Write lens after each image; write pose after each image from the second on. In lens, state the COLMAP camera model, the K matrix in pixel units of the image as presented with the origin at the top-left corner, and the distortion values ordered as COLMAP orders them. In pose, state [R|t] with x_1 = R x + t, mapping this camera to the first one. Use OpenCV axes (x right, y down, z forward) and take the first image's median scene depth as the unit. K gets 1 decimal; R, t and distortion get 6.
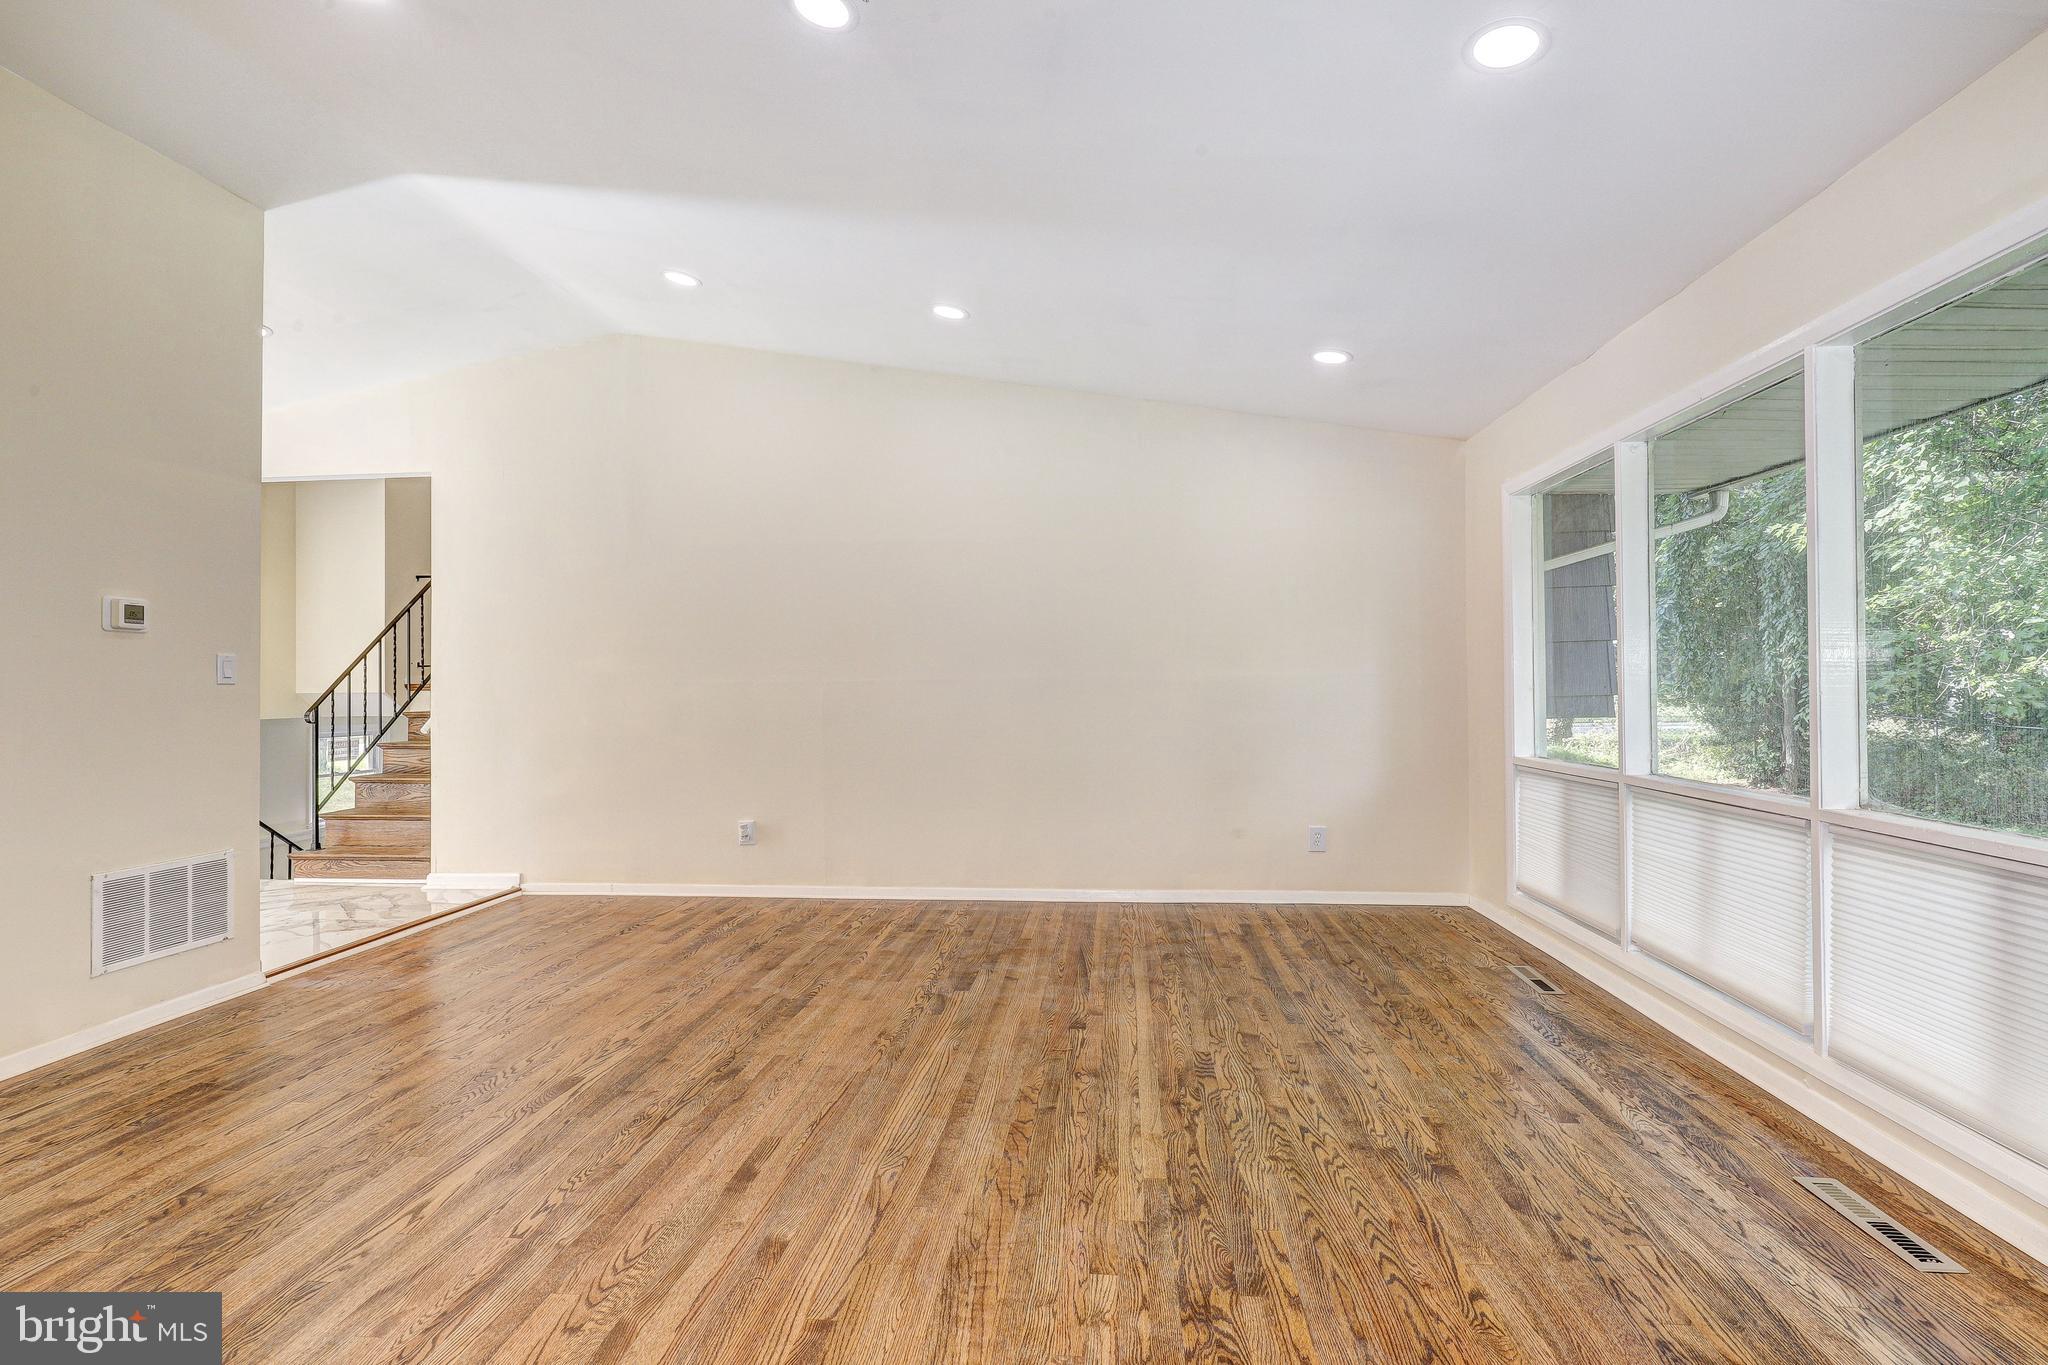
lens RADIAL K [[931.6, 0, 1027.7], [0, 931.6, 681.6], [0, 0, 1]] dist [0.000511, 0.000793]
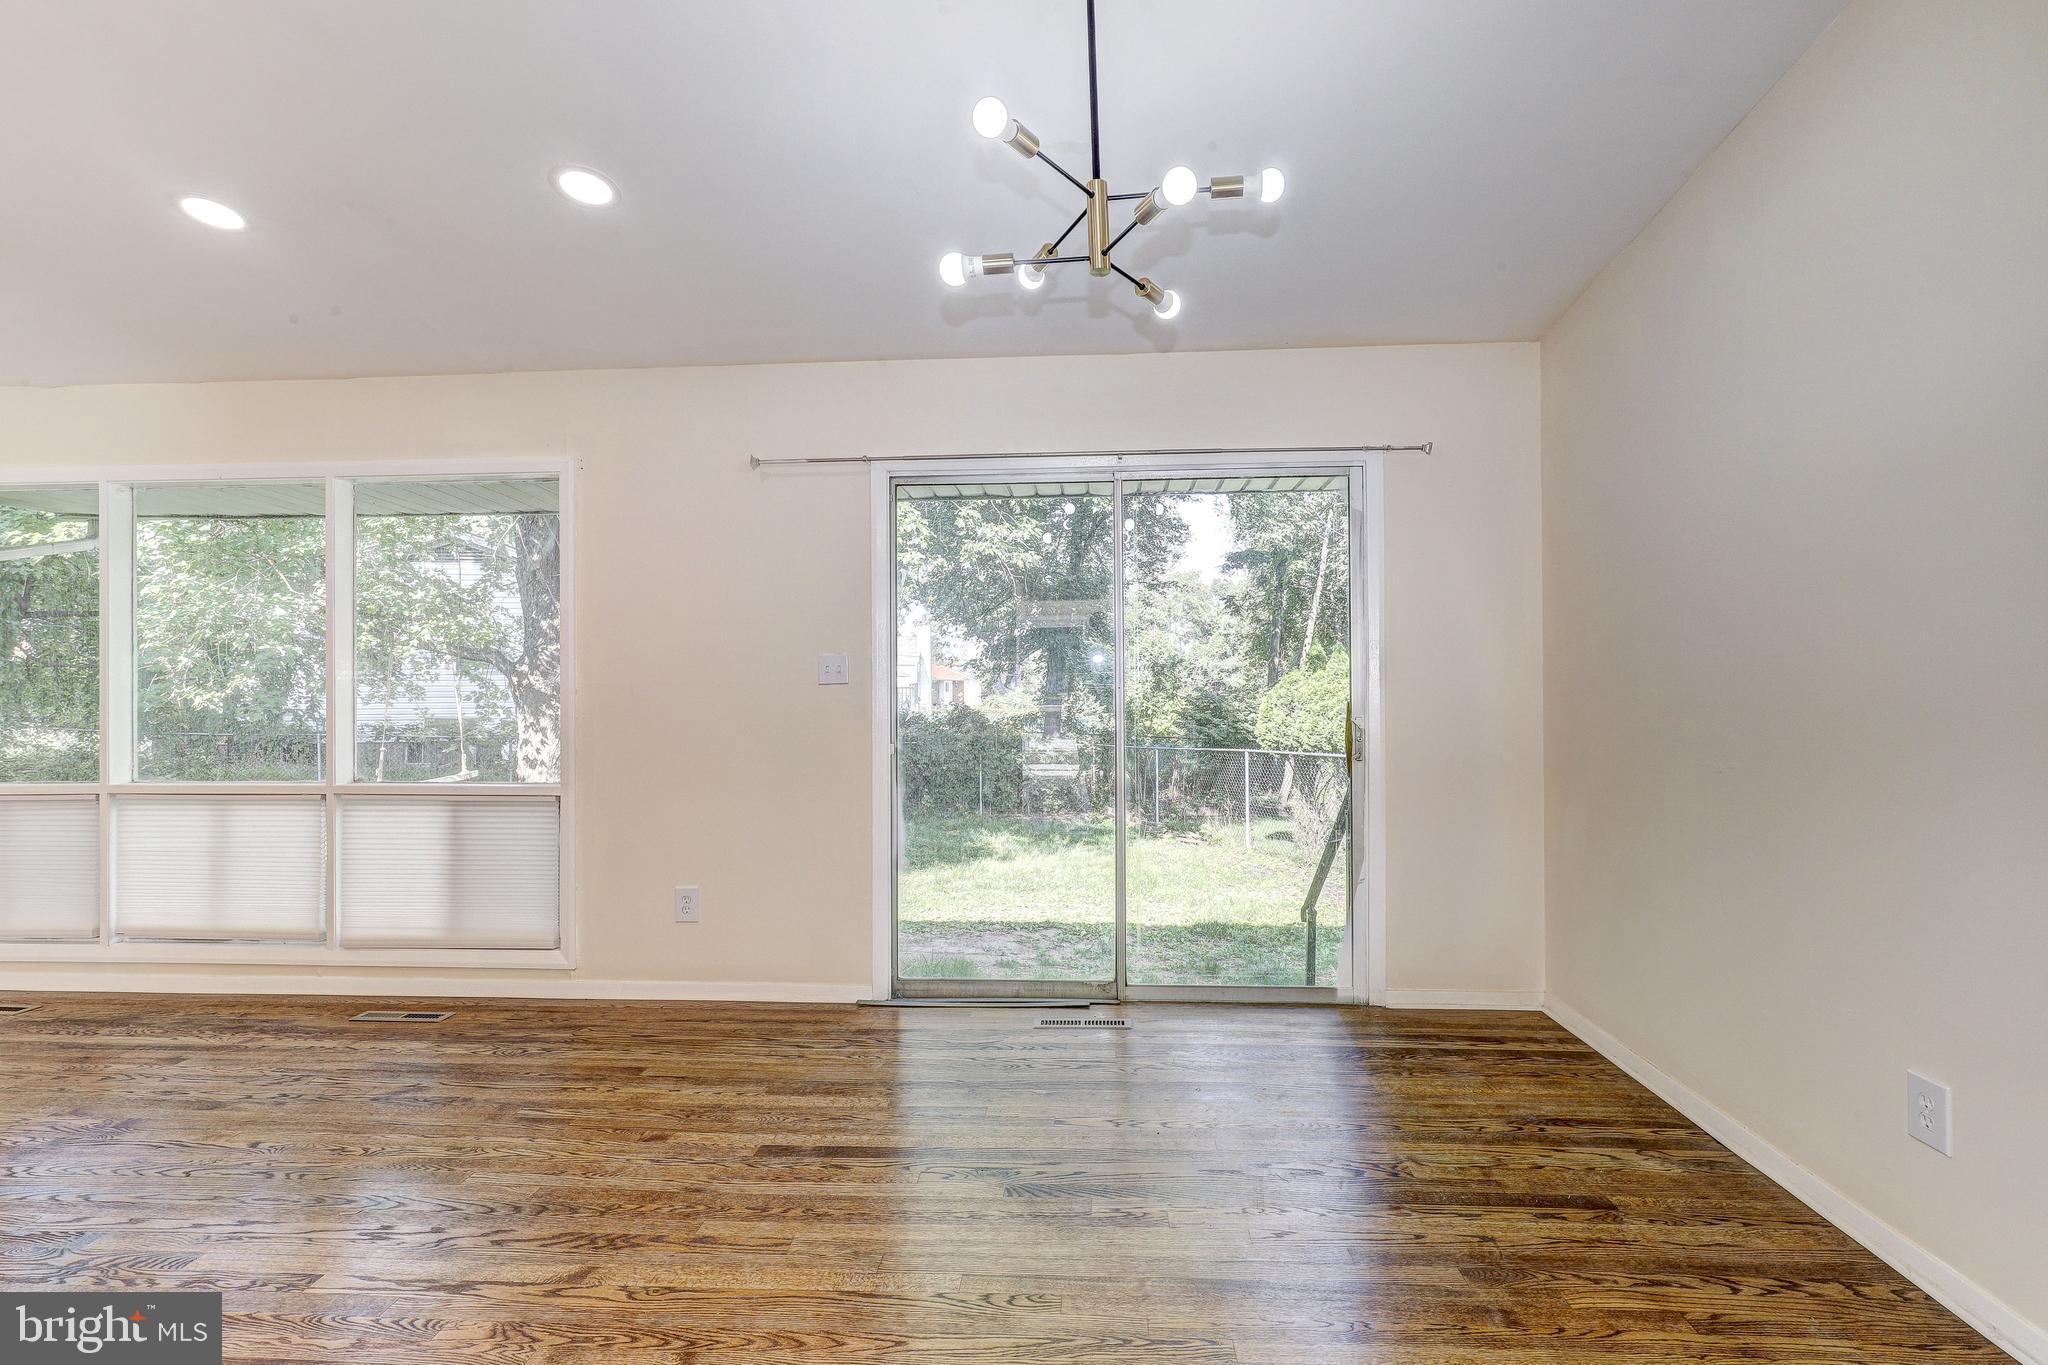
lens RADIAL K [[931.6, 0, 1028.6], [0, 931.6, 684.8], [0, 0, 1]] dist [0.000511, 0.000793]
pose [[-0.013626, 0.006929, 0.999883, -0.678902], [0.001834, 0.999974, -0.006905, -0.011978], [-0.999905, 0.001740, -0.013638, -0.100242]]
